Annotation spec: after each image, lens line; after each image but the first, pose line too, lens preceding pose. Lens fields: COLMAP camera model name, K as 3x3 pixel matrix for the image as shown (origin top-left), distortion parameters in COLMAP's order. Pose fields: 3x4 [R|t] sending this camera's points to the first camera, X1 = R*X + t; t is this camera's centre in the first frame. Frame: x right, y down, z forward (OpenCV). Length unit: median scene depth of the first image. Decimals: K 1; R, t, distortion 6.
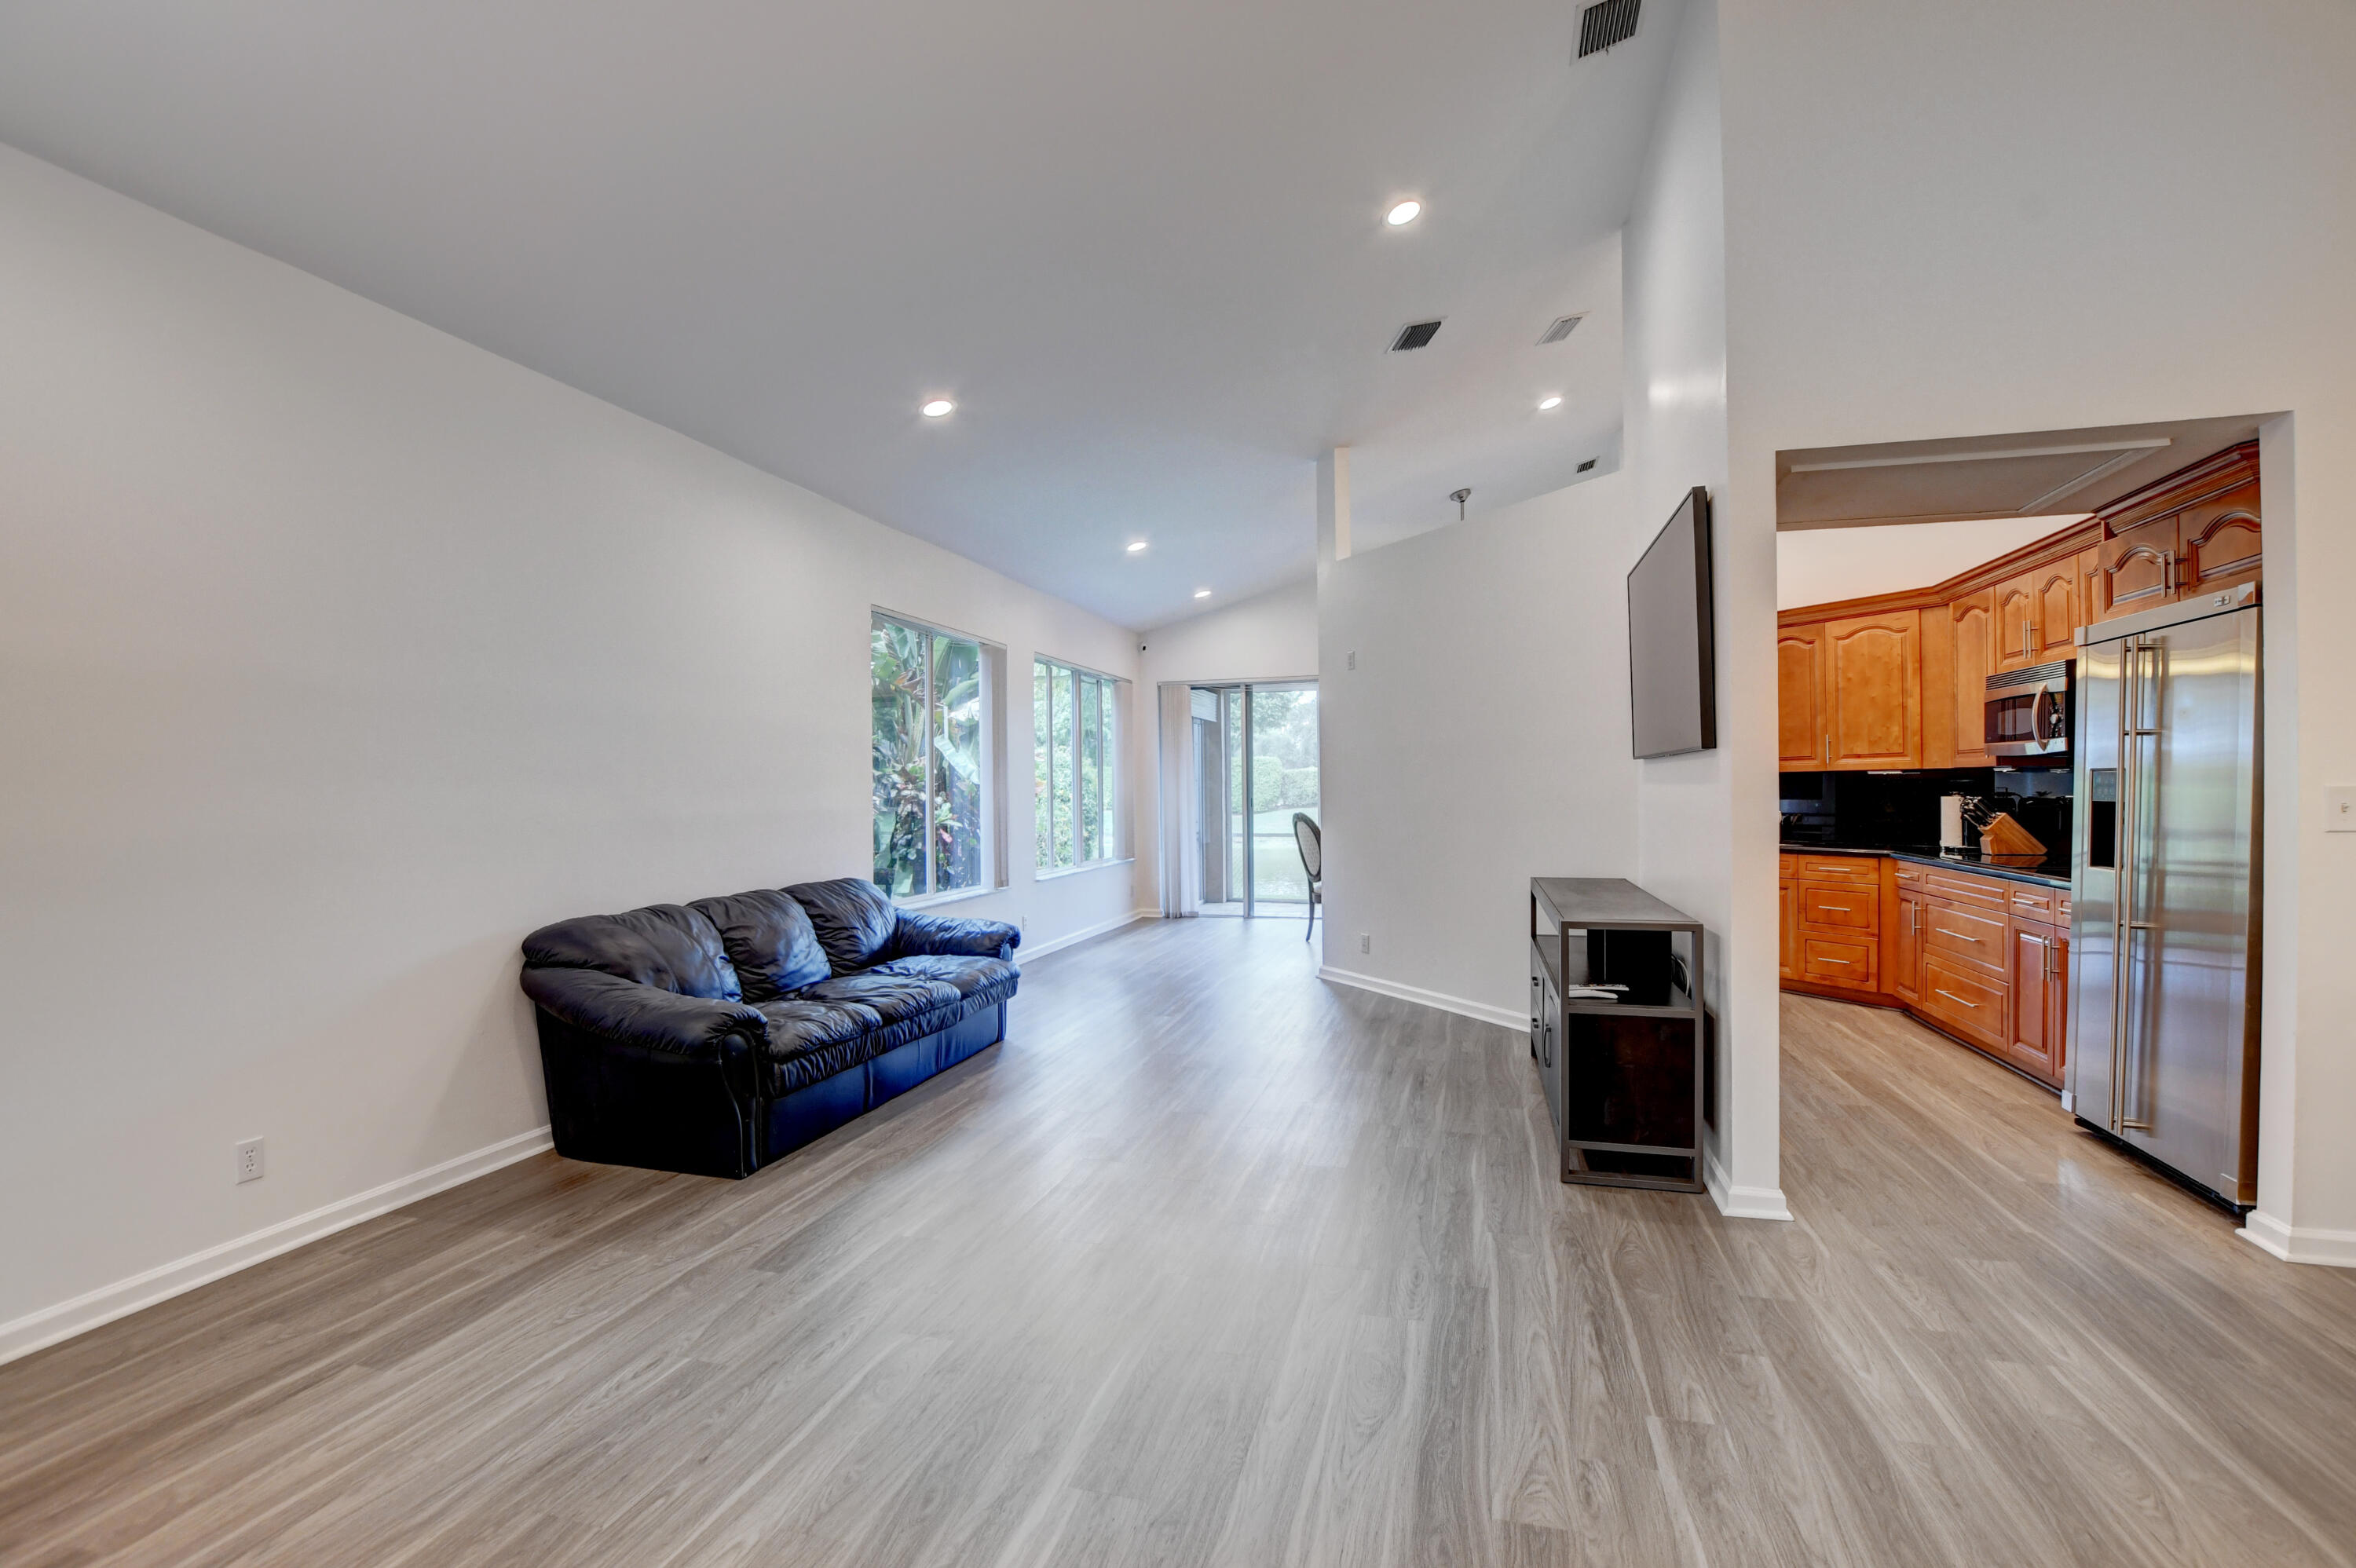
lens RADIAL K [[1035.9, 0, 1173.8], [0, 1035.9, 791.6], [0, 0, 1]] dist [-0.033619, 0.004392]
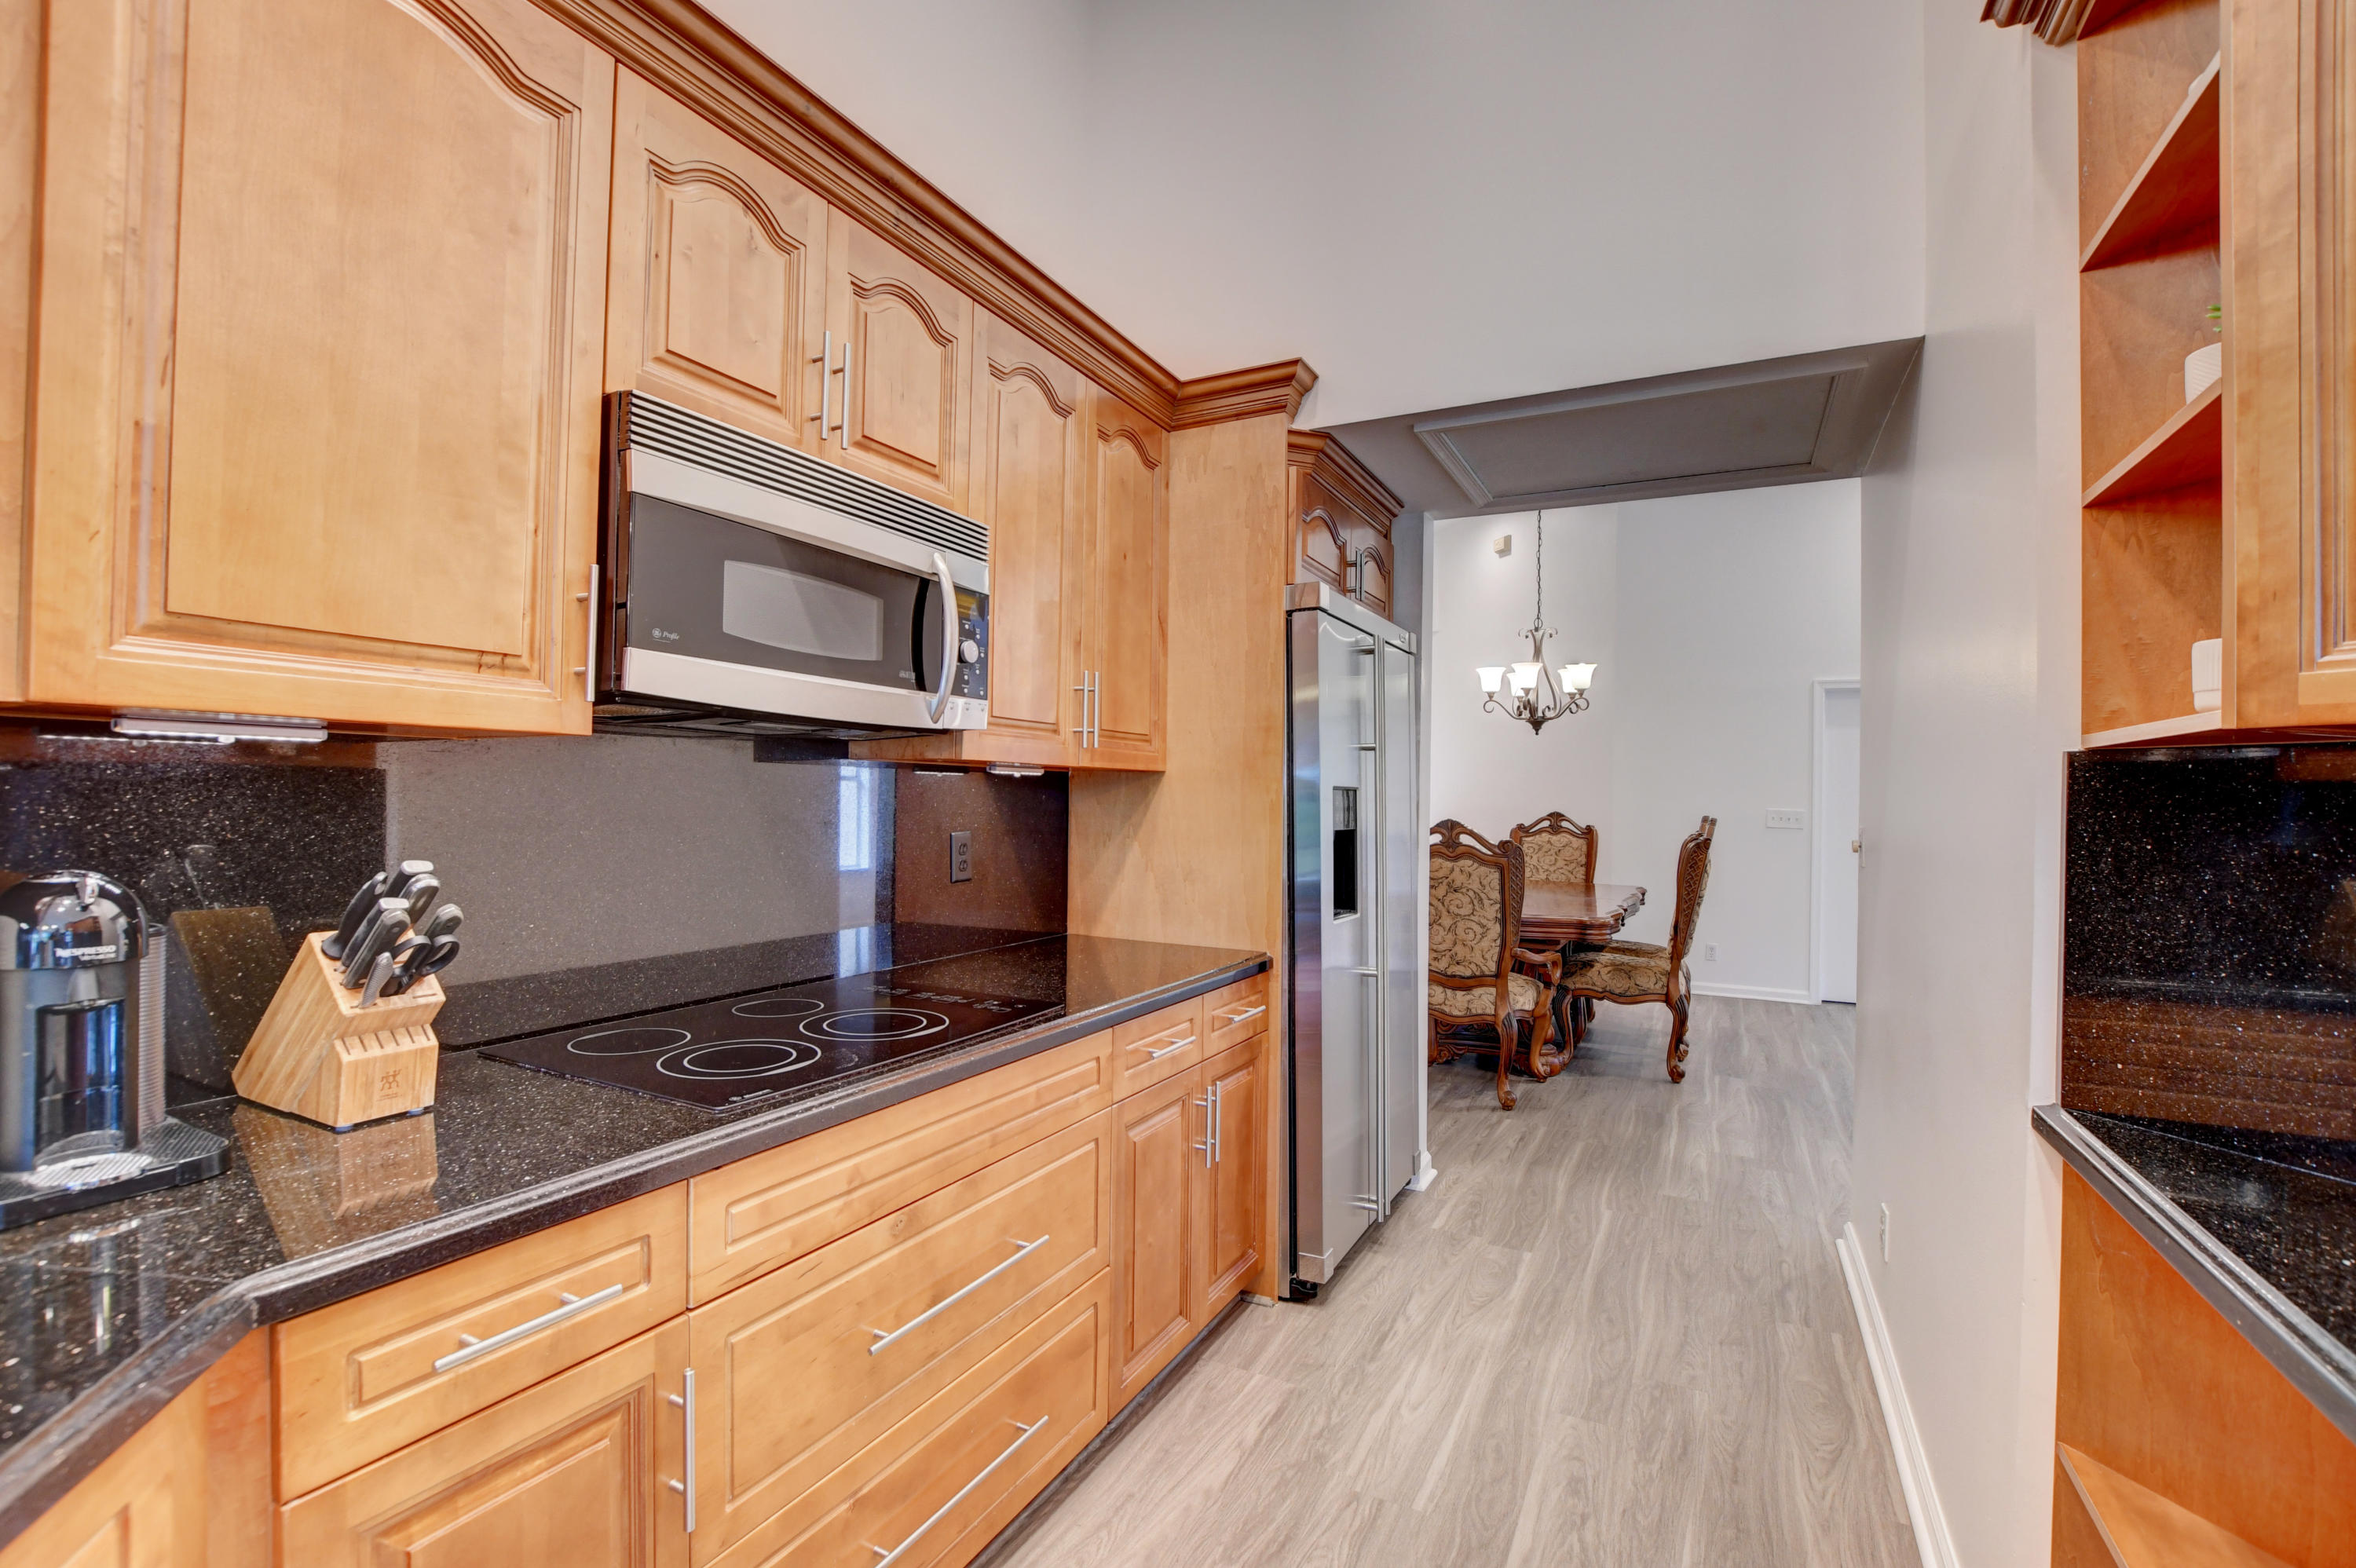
lens RADIAL K [[1035.9, 0, 1173.8], [0, 1035.9, 791.6], [0, 0, 1]] dist [-0.033619, 0.004392]
pose [[-0.980010, -0.004200, 0.198904, 0.563361], [-0.005133, 0.999978, -0.004175, -0.009427], [-0.198882, -0.005113, -0.980010, 1.133179]]
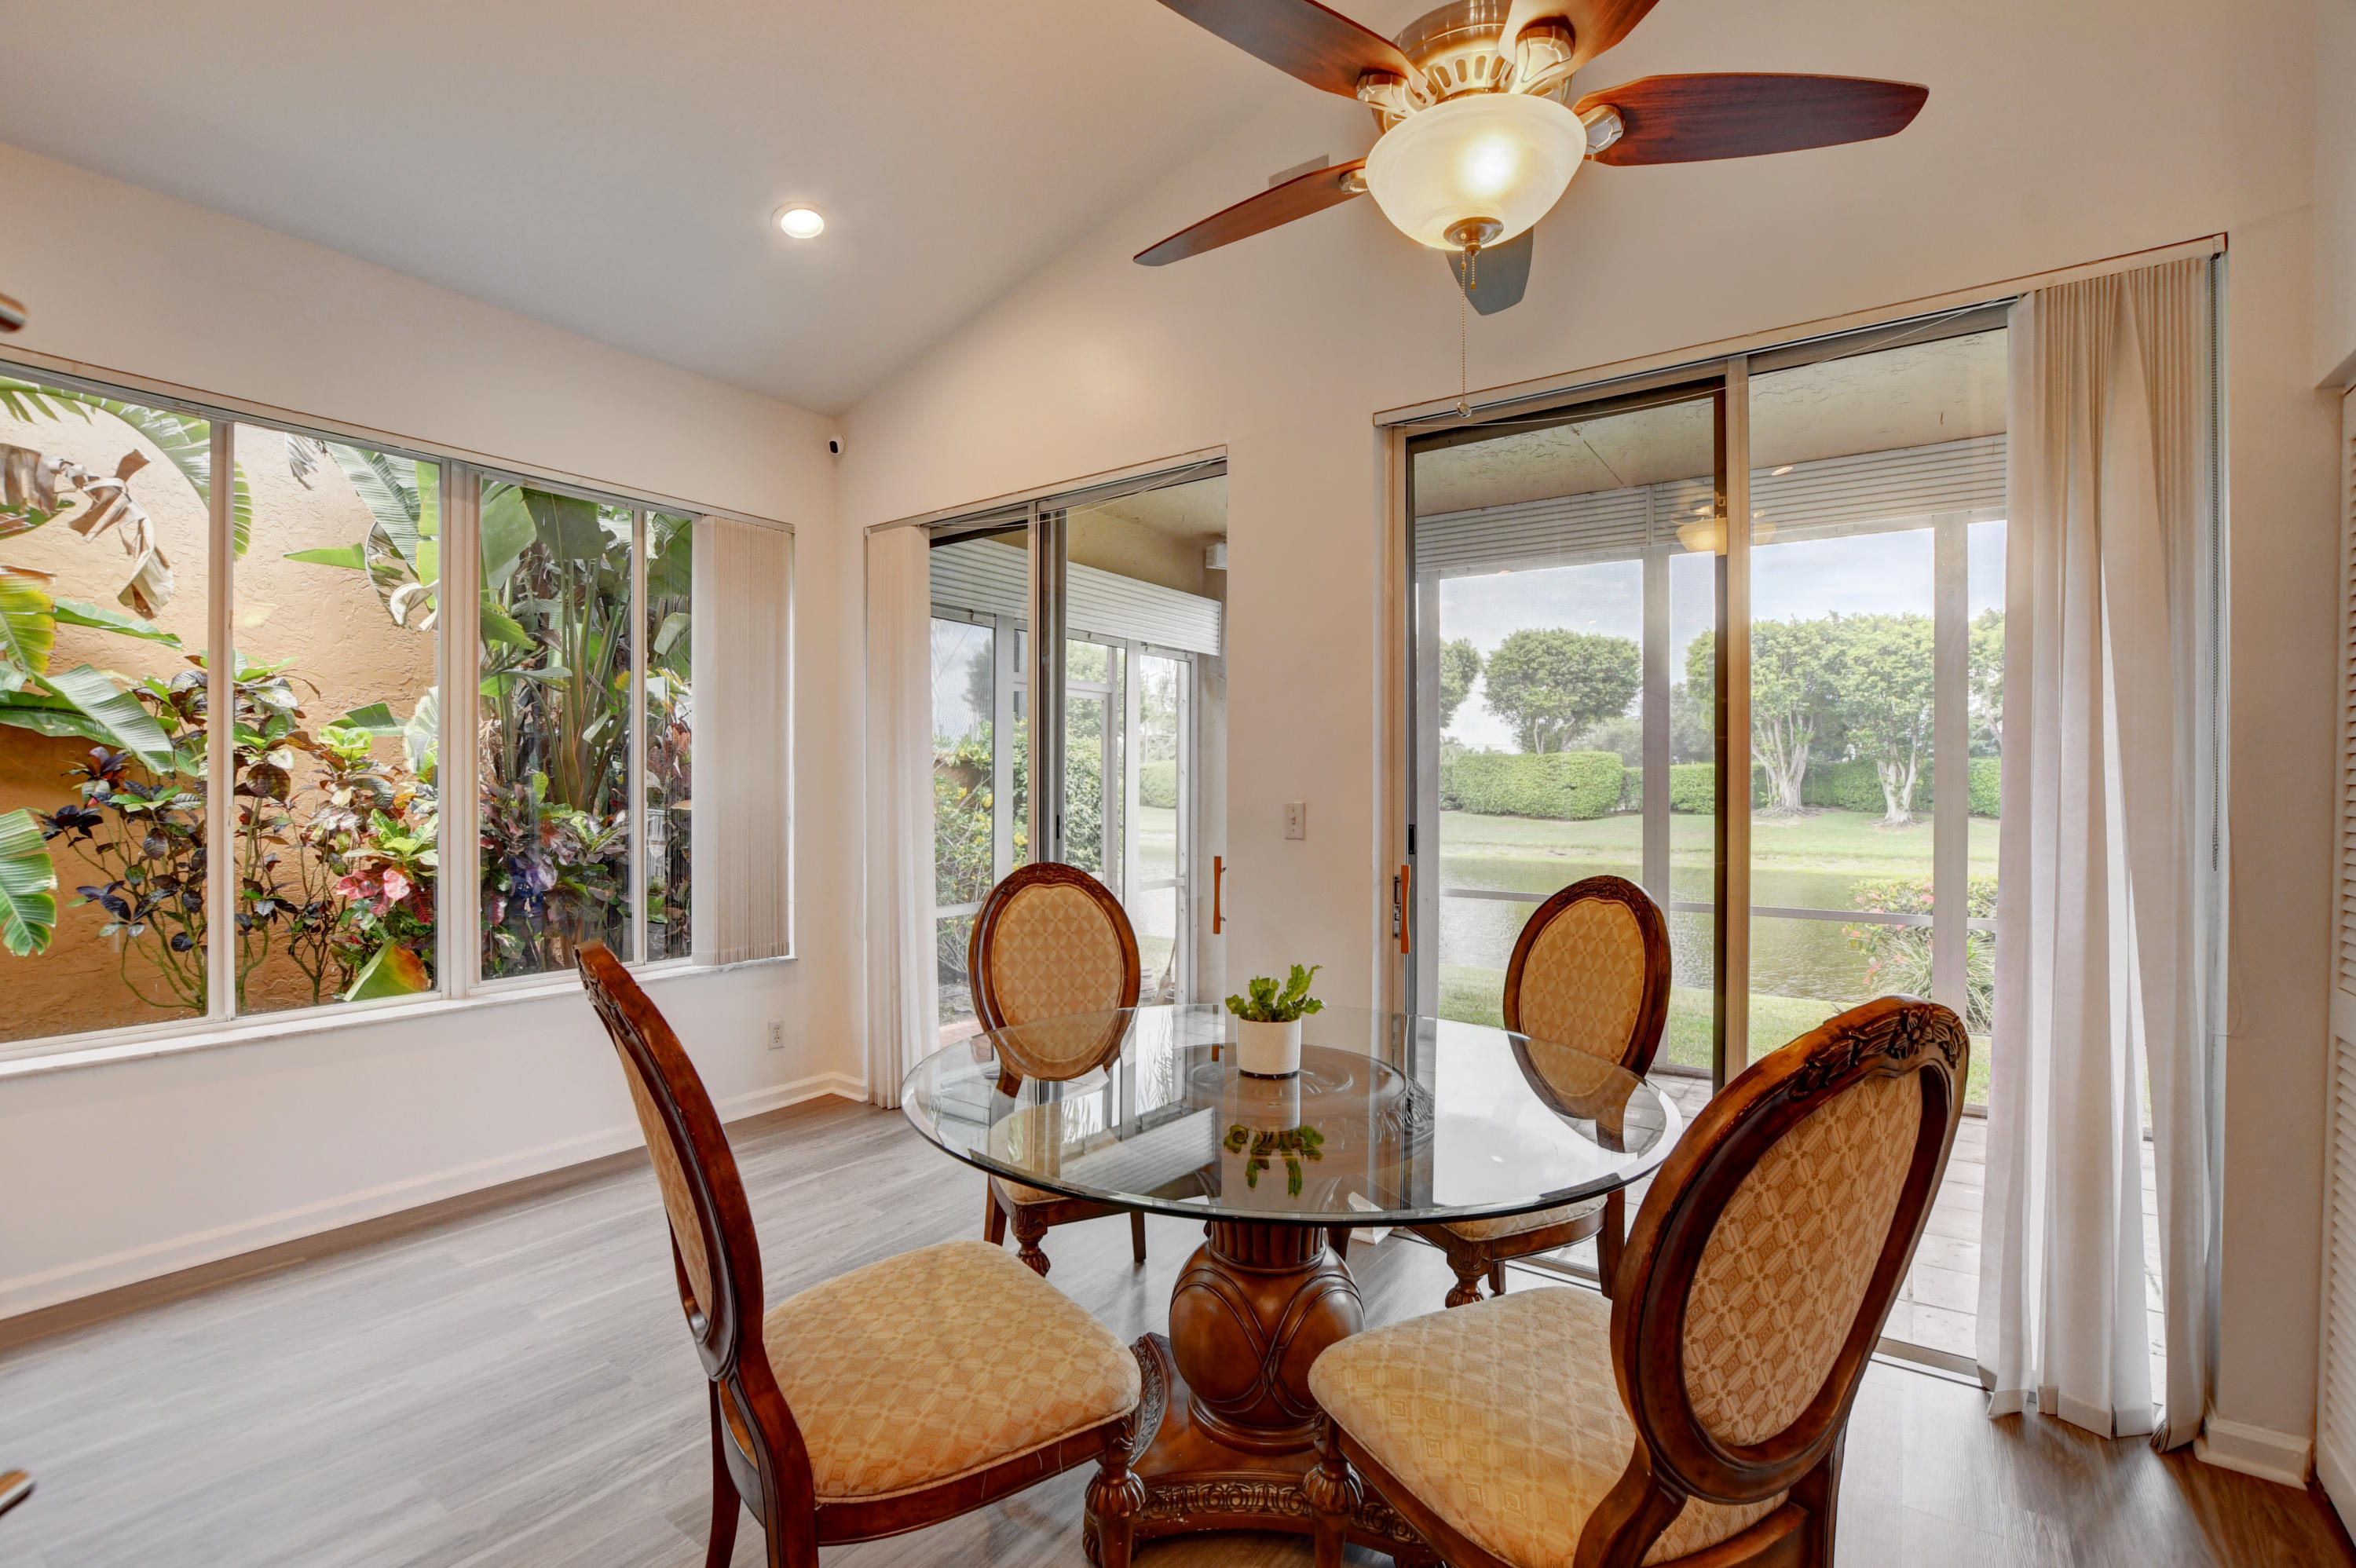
lens RADIAL K [[1035.9, 0, 1173.8], [0, 1035.9, 791.6], [0, 0, 1]] dist [-0.033619, 0.004392]
pose [[0.943618, 0.013421, -0.330764, 0.450024], [-0.012730, 0.999910, 0.004255, -0.008739], [0.330792, 0.000196, 0.943704, 1.243134]]
